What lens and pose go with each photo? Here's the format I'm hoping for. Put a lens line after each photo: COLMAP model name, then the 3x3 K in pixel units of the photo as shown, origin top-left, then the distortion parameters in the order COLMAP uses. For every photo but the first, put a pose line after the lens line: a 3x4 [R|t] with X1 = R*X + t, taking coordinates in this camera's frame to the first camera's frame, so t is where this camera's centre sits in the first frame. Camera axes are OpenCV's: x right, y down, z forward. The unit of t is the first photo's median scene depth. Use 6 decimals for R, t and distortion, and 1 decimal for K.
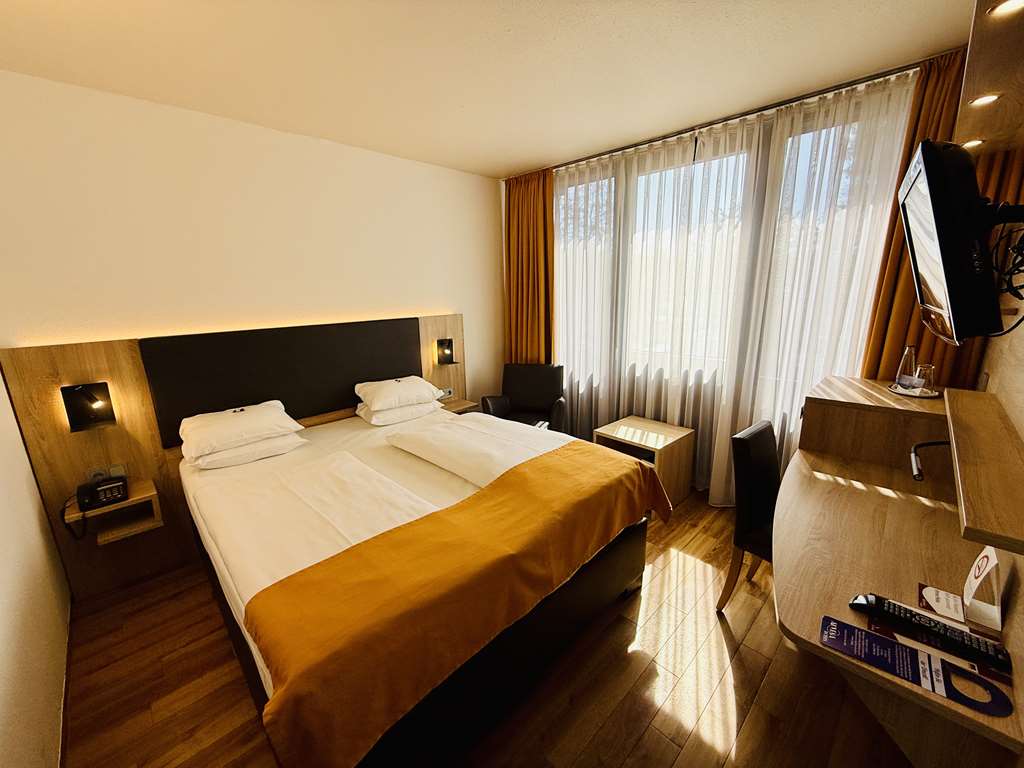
lens RADIAL K [[412.4, 0, 509.1], [0, 412.4, 381.6], [0, 0, 1]] dist [0.016151, -0.000370]
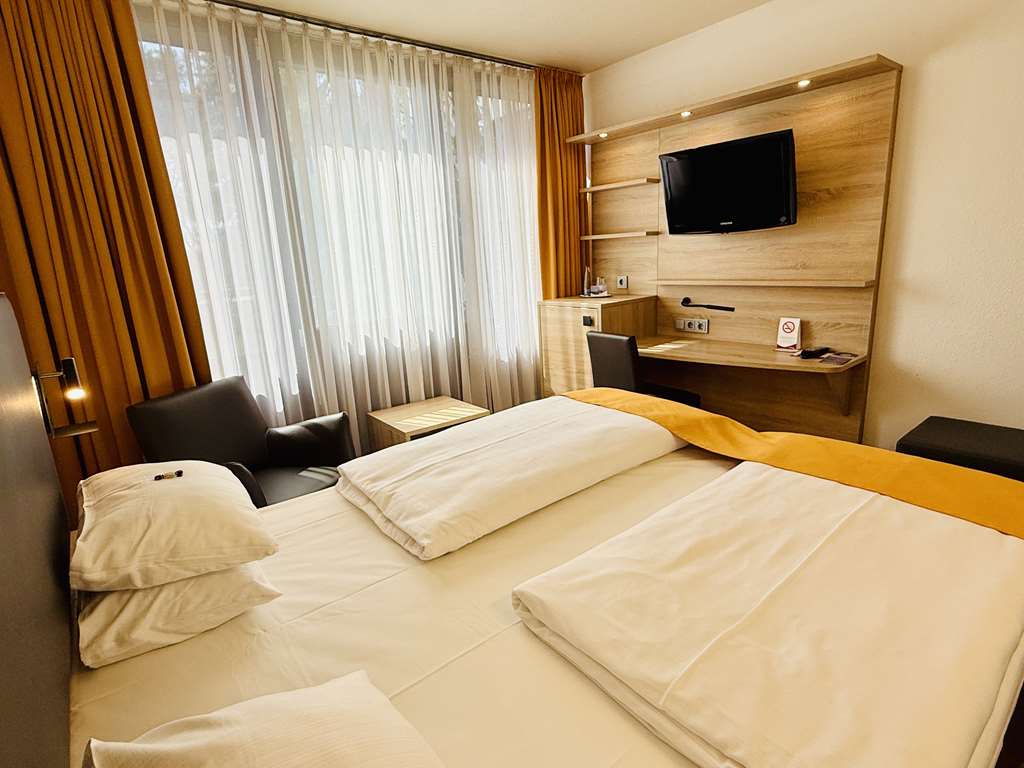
lens RADIAL K [[536.1, 0, 515.3], [0, 536.1, 385.0], [0, 0, 1]] dist [-0.001571, 0.000110]
pose [[0.095537, -0.216658, 0.971562, -1.929914], [0.281190, 0.942149, 0.182448, -0.209076], [-0.954885, 0.255762, 0.150932, 2.078430]]
